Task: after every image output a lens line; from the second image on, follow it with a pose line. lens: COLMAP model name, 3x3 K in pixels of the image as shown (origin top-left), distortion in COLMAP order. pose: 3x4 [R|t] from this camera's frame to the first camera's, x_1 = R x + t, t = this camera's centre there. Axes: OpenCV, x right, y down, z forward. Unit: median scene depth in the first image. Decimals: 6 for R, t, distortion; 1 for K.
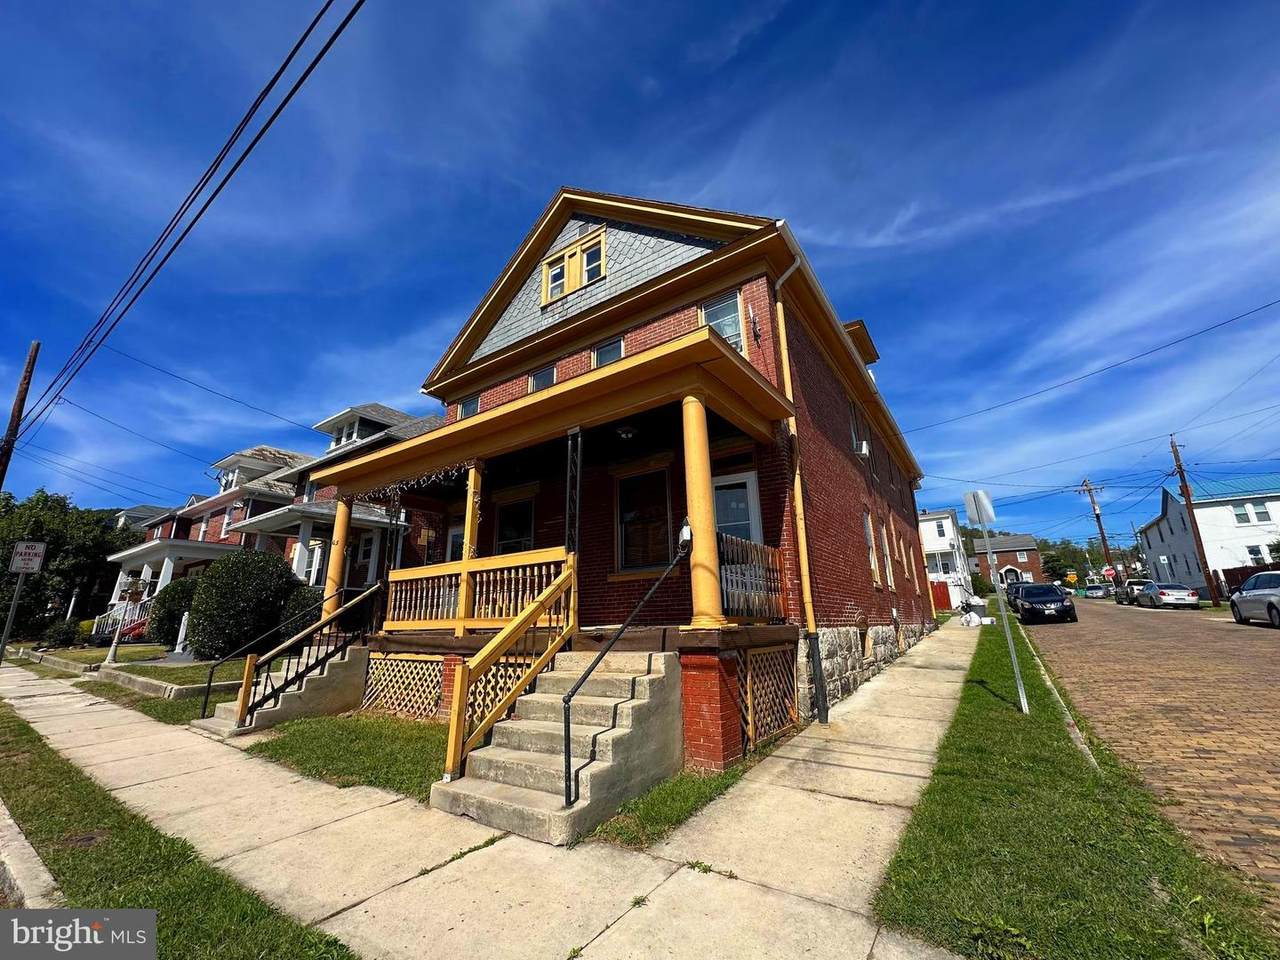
lens RADIAL K [[506.8, 0, 643.9], [0, 506.8, 478.9], [0, 0, 1]] dist [-0.008759, 0.002447]
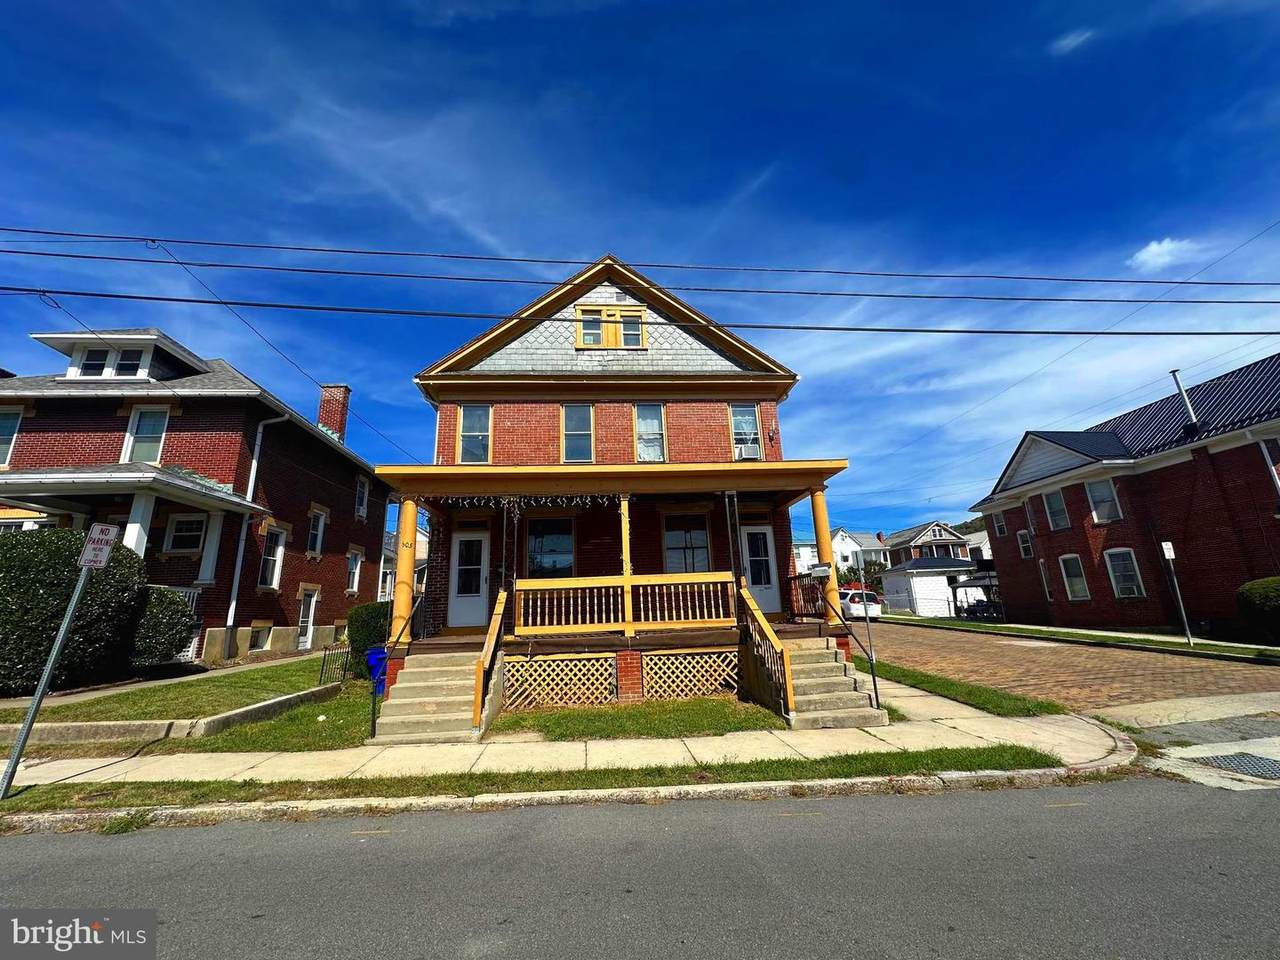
lens RADIAL K [[506.8, 0, 640.9], [0, 506.8, 480.4], [0, 0, 1]] dist [-0.008759, 0.002447]
pose [[0.771596, 0.155571, 0.616797, -1.088943], [-0.153292, 0.986532, -0.057063, -0.005094], [-0.617367, -0.050521, 0.785051, 0.009740]]
